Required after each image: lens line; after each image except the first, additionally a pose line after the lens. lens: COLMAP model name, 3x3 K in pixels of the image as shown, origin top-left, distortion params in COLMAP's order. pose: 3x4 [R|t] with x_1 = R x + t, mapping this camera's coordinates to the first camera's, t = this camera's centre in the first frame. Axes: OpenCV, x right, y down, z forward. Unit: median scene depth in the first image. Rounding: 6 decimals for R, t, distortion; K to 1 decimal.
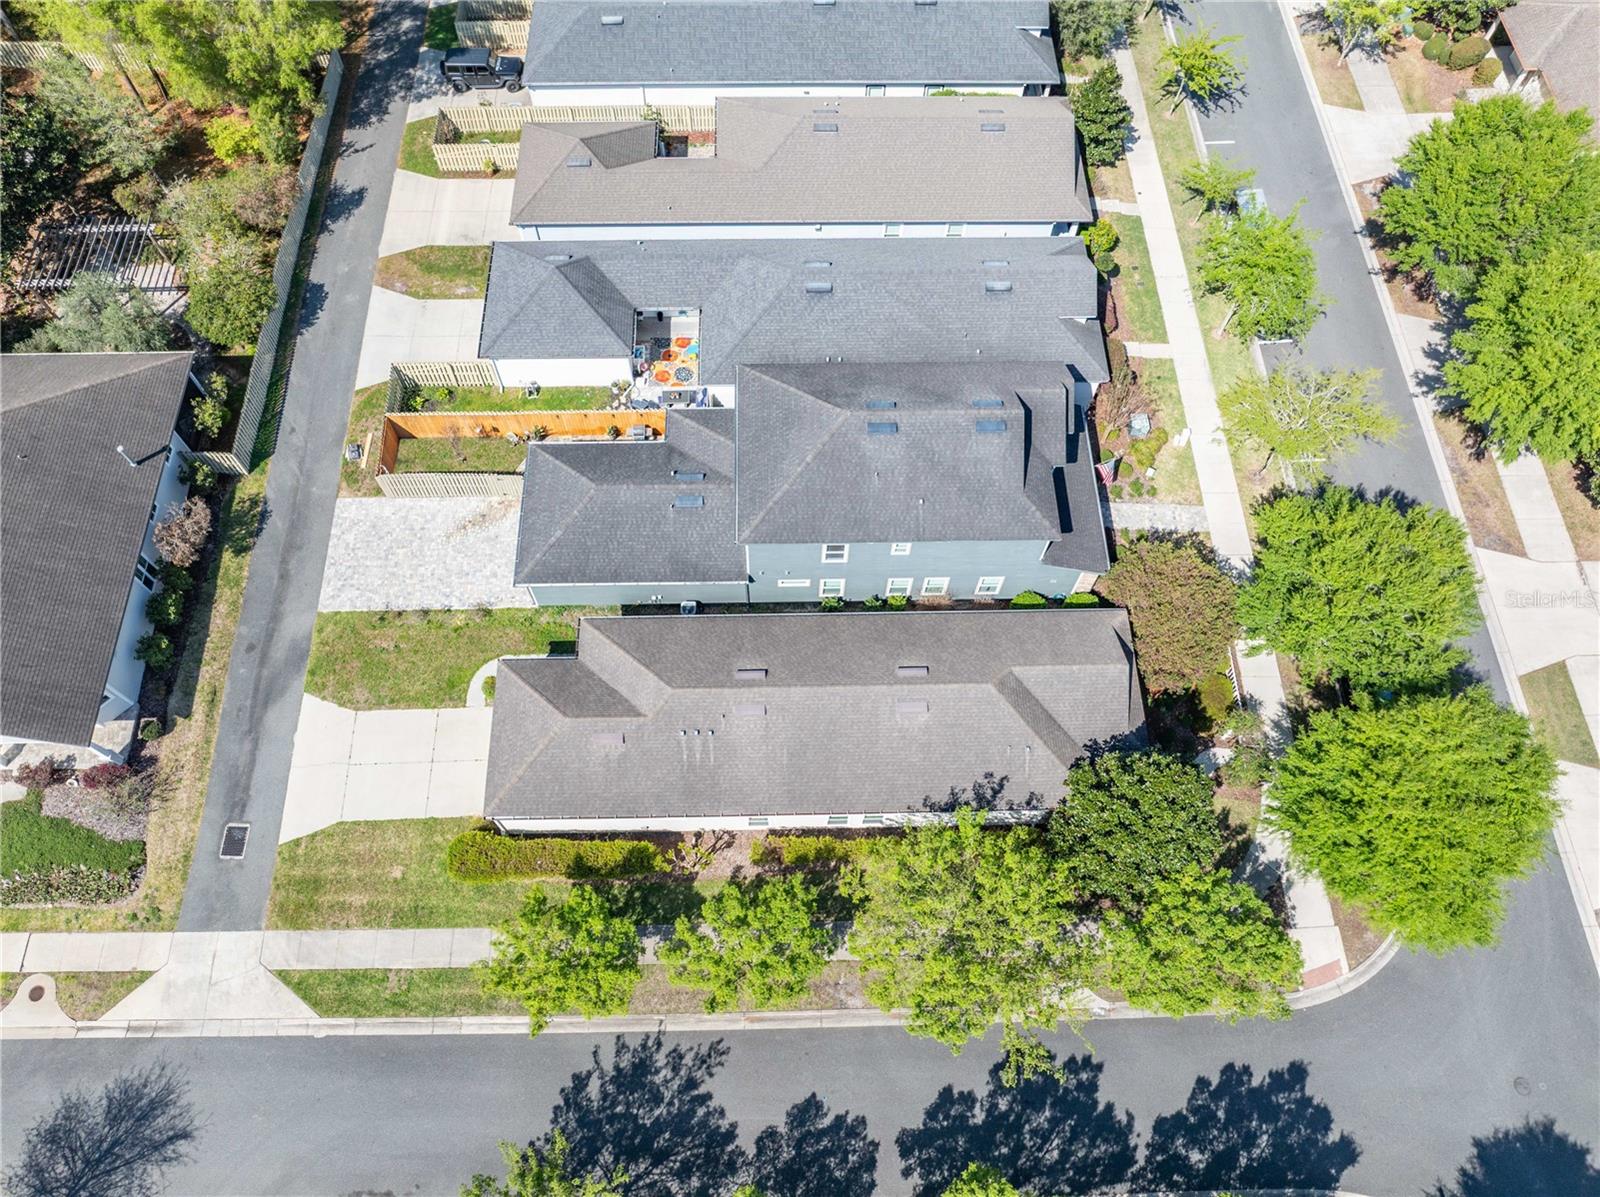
lens RADIAL K [[1130.2, 0, 800.0], [0, 1130.2, 598.5], [0, 0, 1]] dist [-0.066760, 0.039795]
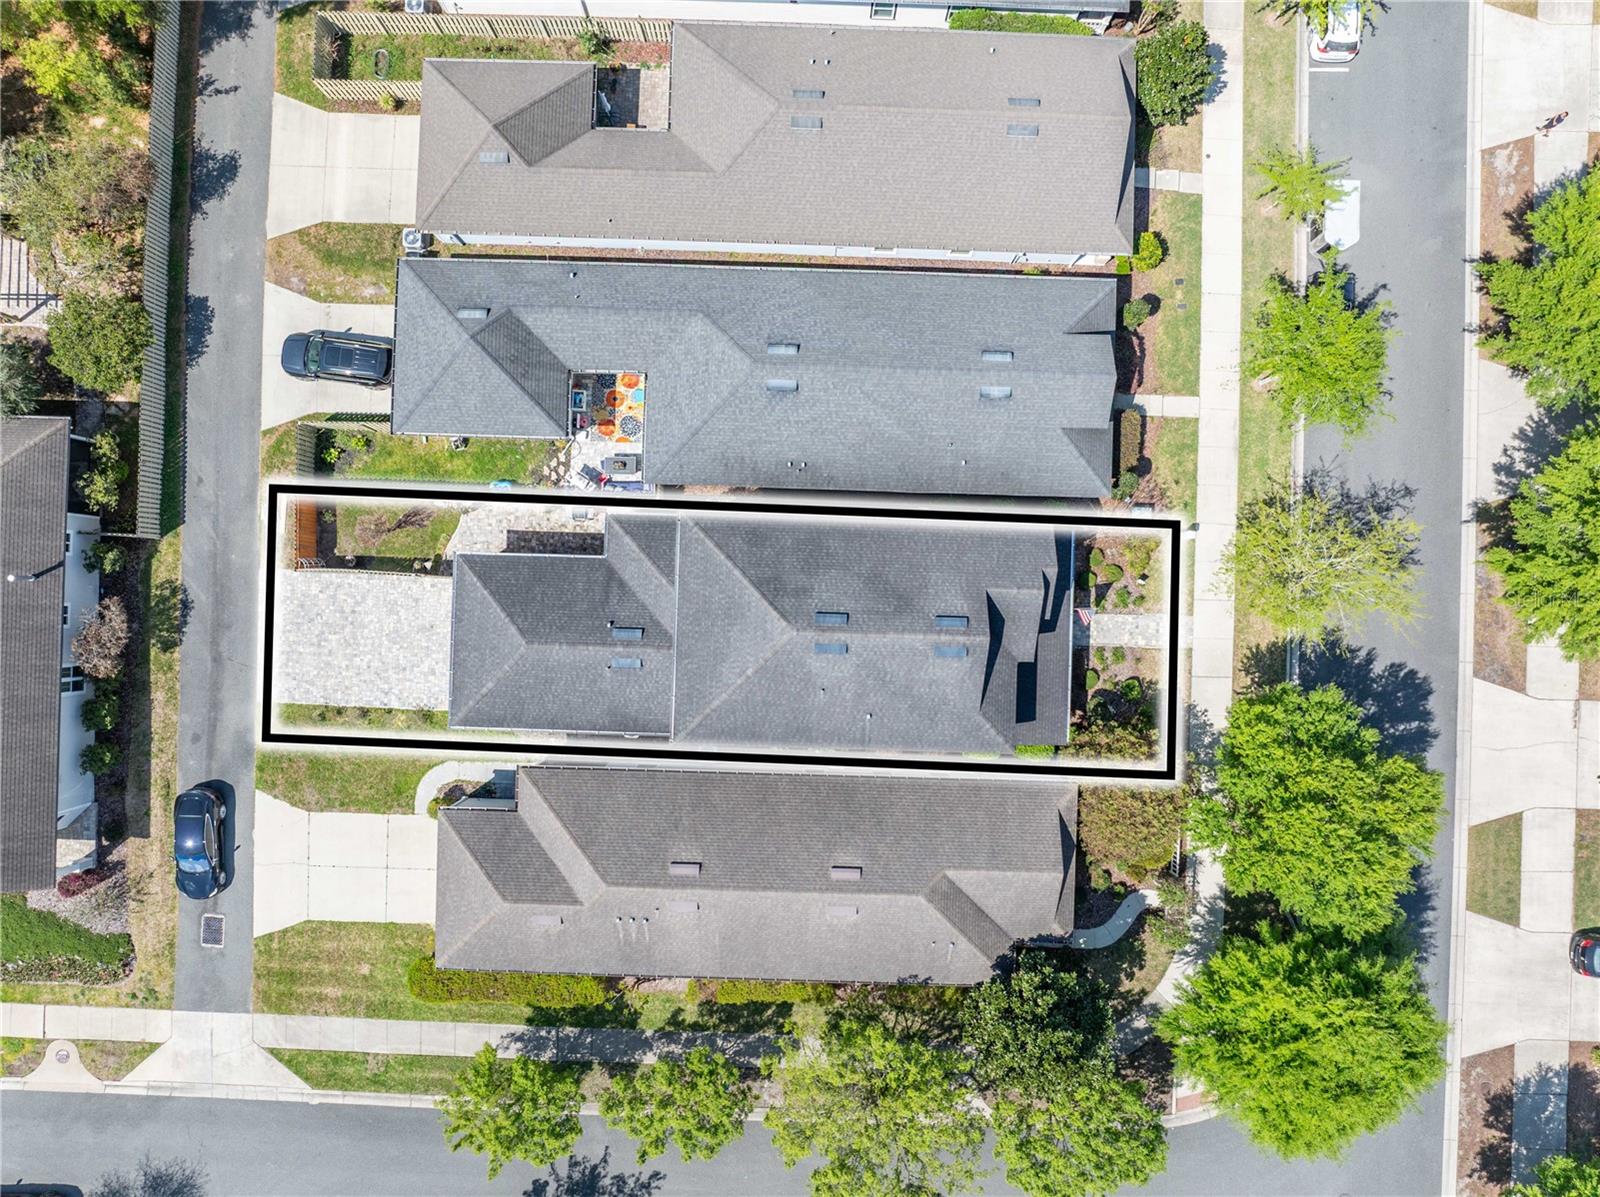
lens RADIAL K [[1130.2, 0, 800.0], [0, 1130.2, 598.5], [0, 0, 1]] dist [-0.066760, 0.039795]
pose [[0.998499, 0.053741, -0.010583, 0.054629], [-0.043732, 0.898532, 0.436723, -0.571901], [0.032979, -0.435605, 0.899534, 0.194754]]
